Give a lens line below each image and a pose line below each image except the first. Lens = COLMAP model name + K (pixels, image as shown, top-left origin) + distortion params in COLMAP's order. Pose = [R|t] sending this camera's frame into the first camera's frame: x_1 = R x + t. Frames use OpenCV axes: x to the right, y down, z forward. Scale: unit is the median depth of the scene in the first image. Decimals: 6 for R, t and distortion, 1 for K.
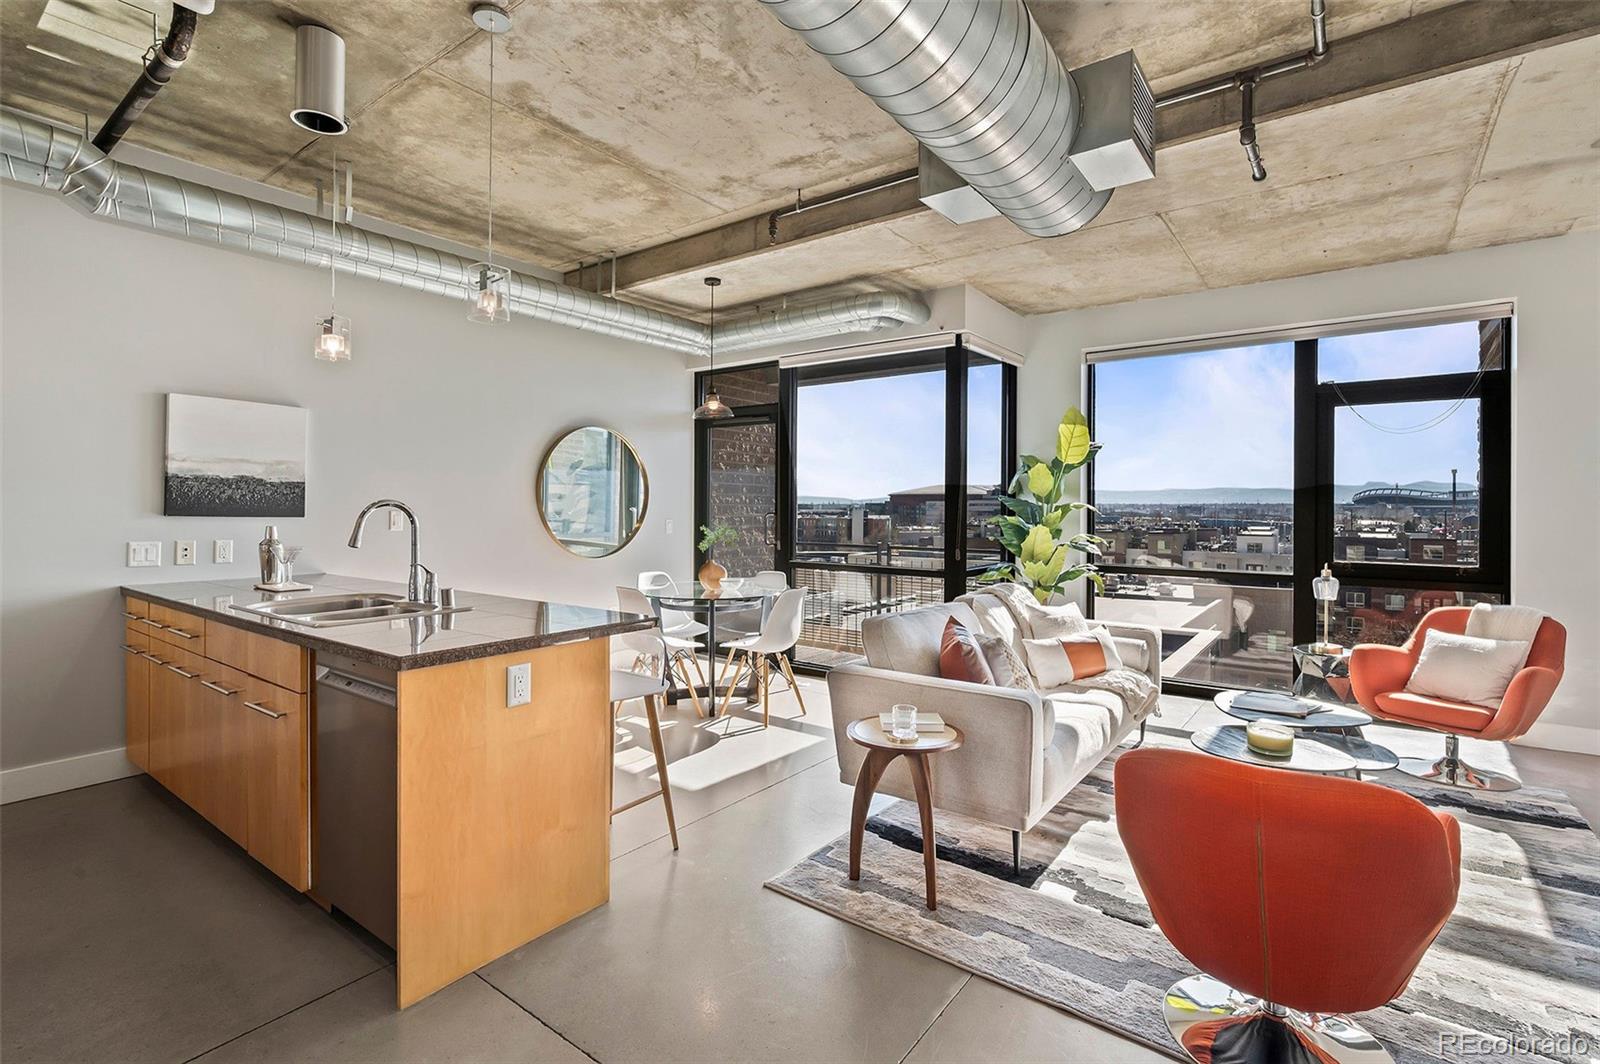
lens RADIAL K [[740.8, 0, 800.6], [0, 740.8, 508.7], [0, 0, 1]] dist [0.003455, 0.000564]
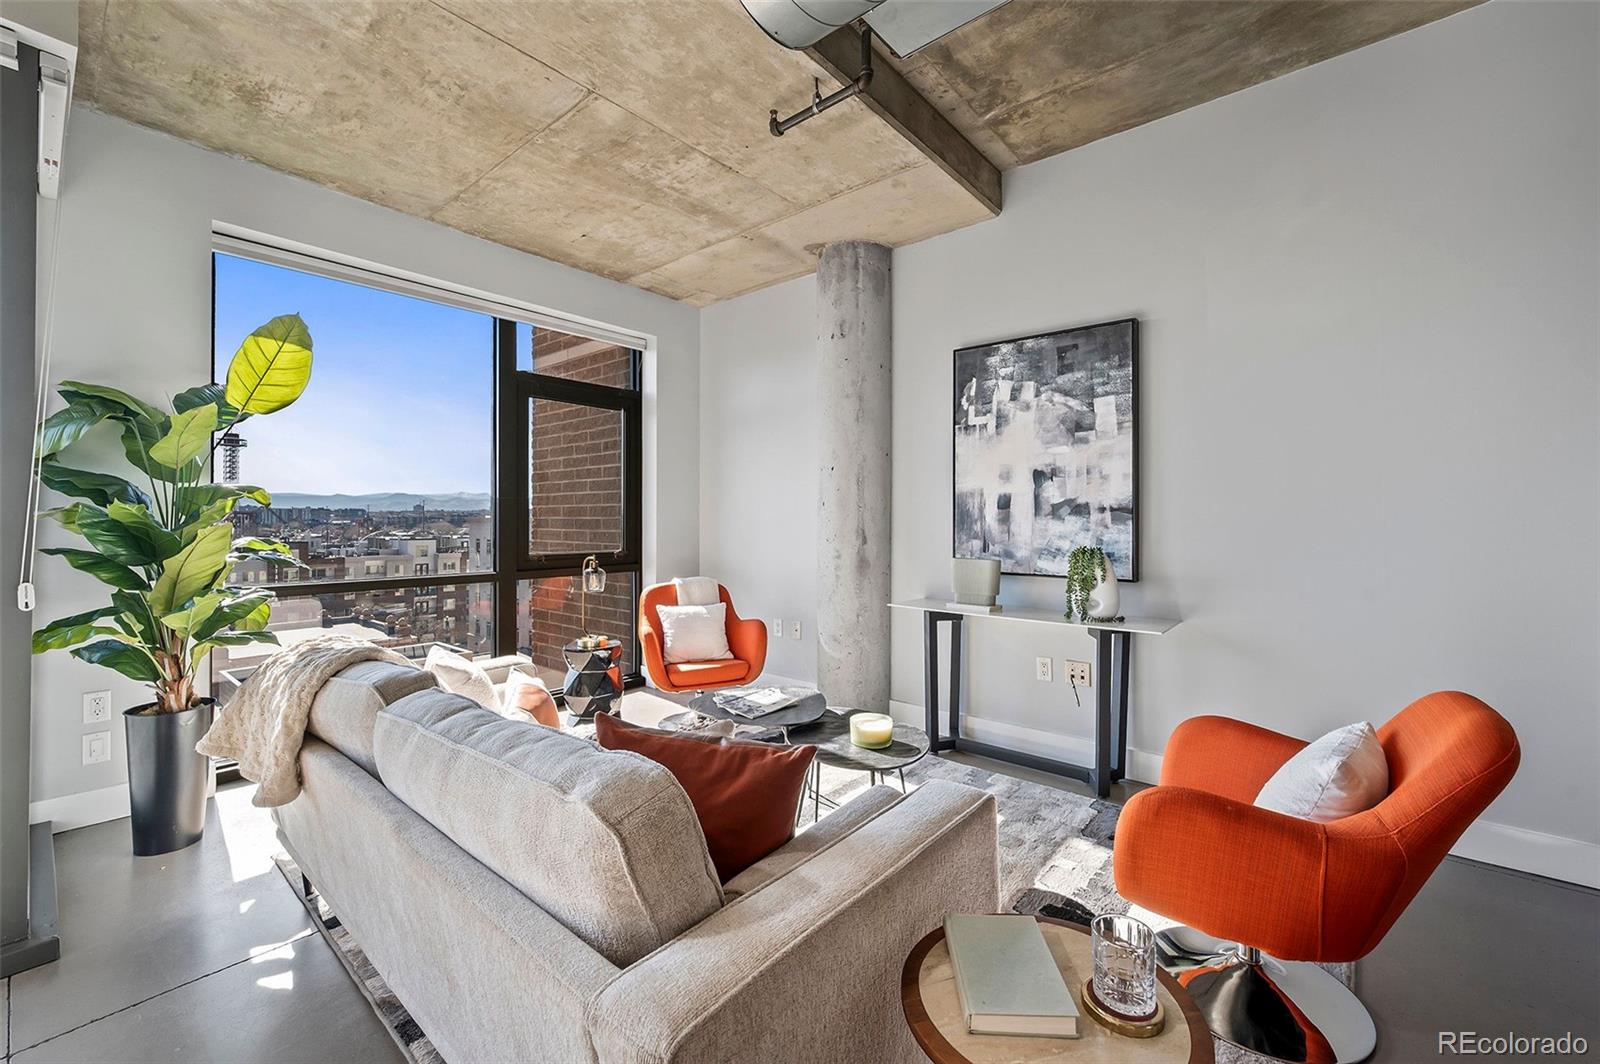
lens RADIAL K [[649.7, 0, 800.7], [0, 649.7, 516.0], [0, 0, 1]] dist [0.000291, 0.000082]
pose [[0.063413, -0.000588, 0.997987, -0.114494], [0.000328, 1.000000, 0.000568, 0.019155], [-0.997987, 0.000291, 0.063413, 0.582398]]
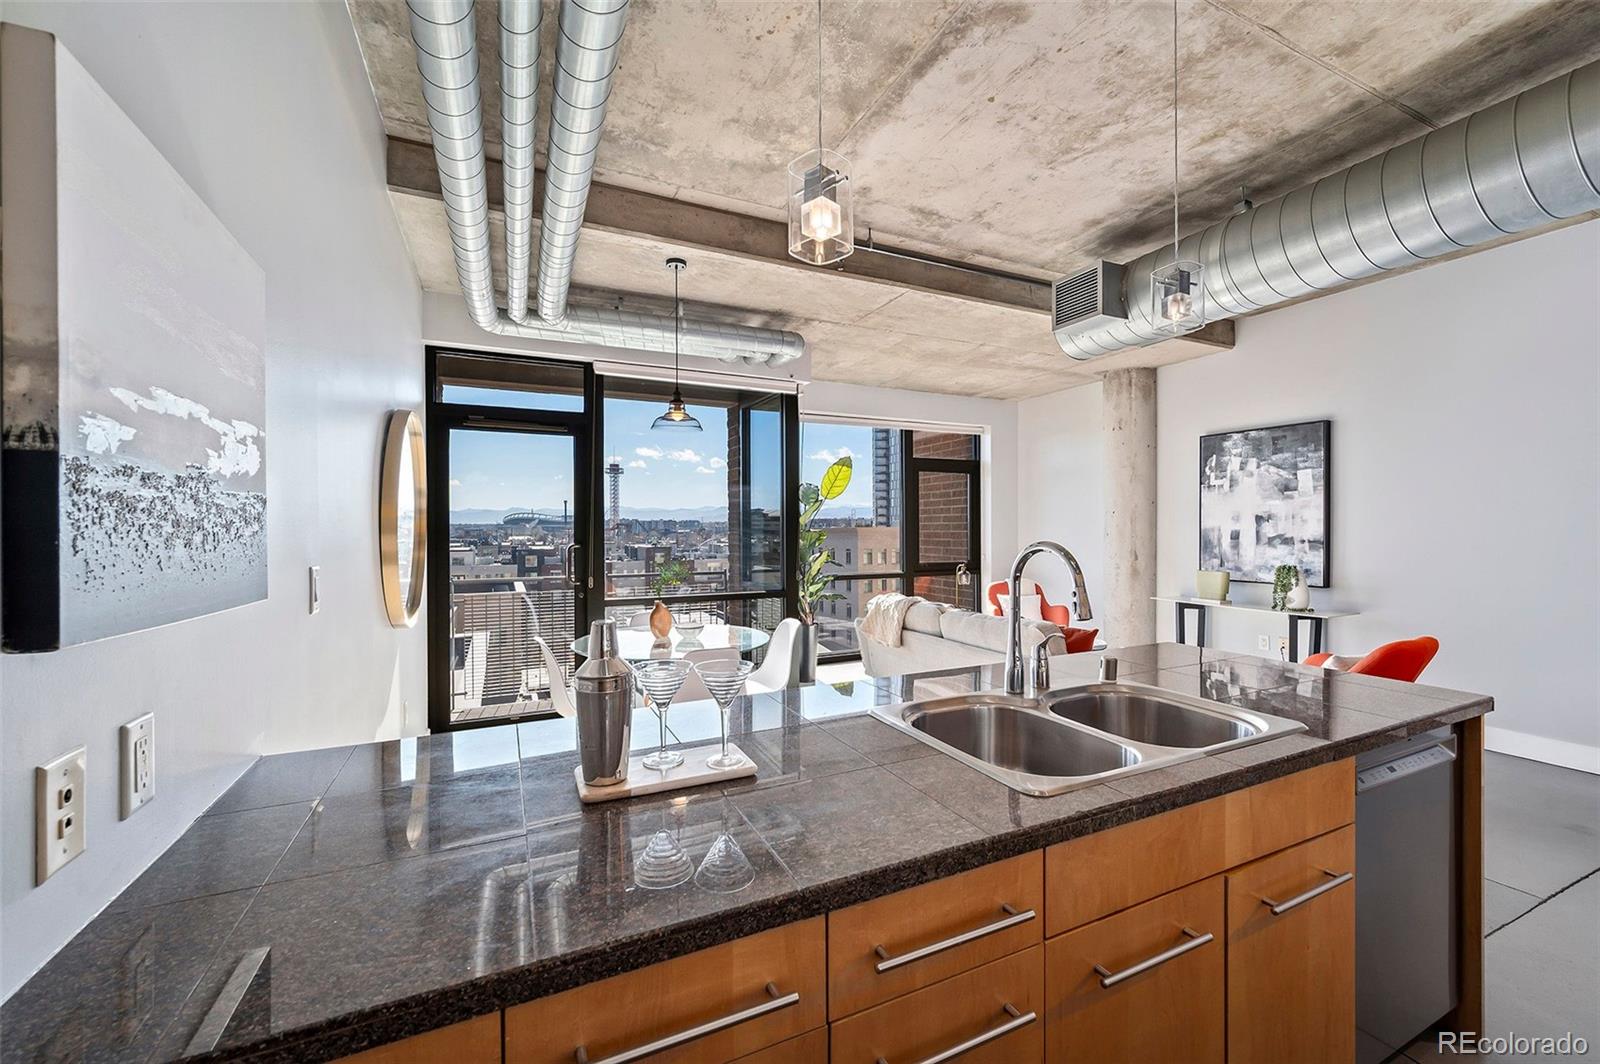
lens RADIAL K [[632.0, 0, 800.0], [0, 632.0, 532.0], [0, 0, 1]] dist [-0.002219, -0.000144]
pose [[0.473390, -0.013477, 0.880750, -0.674803], [0.007761, 0.999908, 0.011129, -0.017512], [-0.880819, 0.001567, 0.473451, 0.550519]]
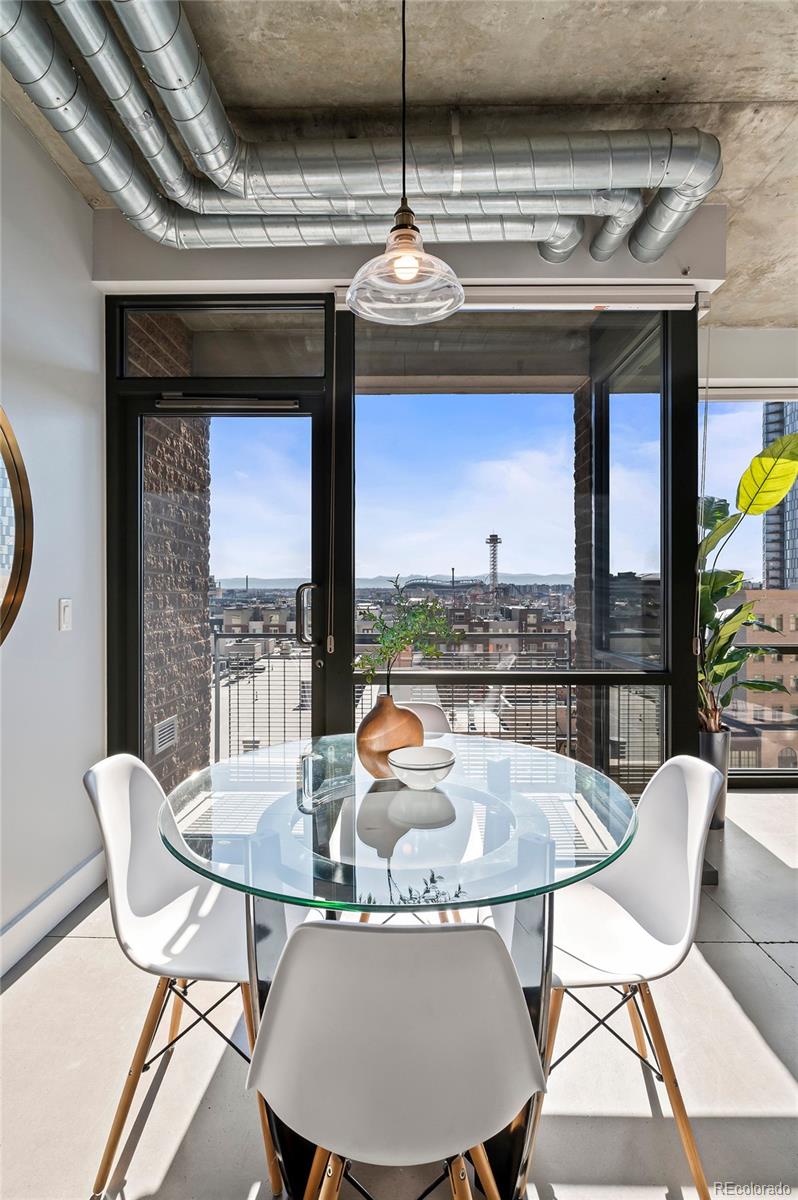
lens RADIAL K [[571.8, 0, 399.0], [0, 571.8, 600.0], [0, 0, 1]] dist [-0.014941, 0.000069]
pose [[0.810123, -0.014735, 0.586075, -0.279469], [0.007038, 0.999856, 0.015410, 0.014419], [-0.586218, -0.008359, 0.810110, 0.786008]]
